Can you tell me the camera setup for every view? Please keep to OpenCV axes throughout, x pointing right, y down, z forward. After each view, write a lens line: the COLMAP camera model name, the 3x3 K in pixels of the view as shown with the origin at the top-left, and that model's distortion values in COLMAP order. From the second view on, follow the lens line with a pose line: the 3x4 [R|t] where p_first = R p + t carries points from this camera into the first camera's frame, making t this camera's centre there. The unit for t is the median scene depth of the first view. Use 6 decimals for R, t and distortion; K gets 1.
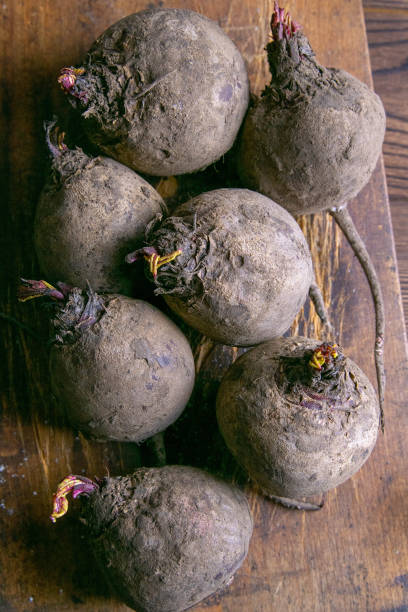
lens RADIAL K [[982.8, 0, 214.2], [0, 982.8, 313.8], [0, 0, 1]] dist [-0.060575, 0.000000]
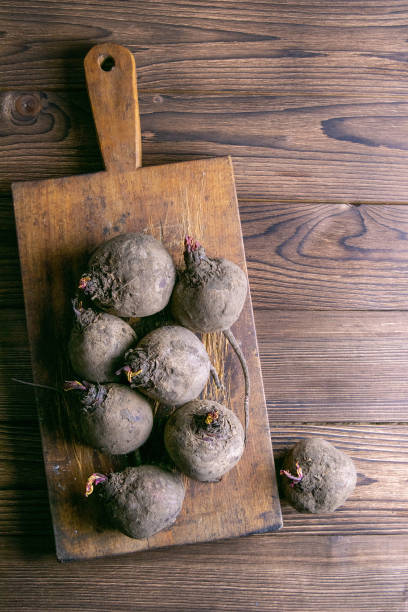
lens RADIAL K [[922.3, 0, 206.5], [0, 922.3, 301.8], [0, 0, 1]] dist [-0.060744, 0.000000]
pose [[0.999409, -0.034354, -0.000668, 0.100837], [0.034268, 0.995099, 0.092754, -0.355780], [-0.002522, -0.092722, 0.995689, -0.864507]]
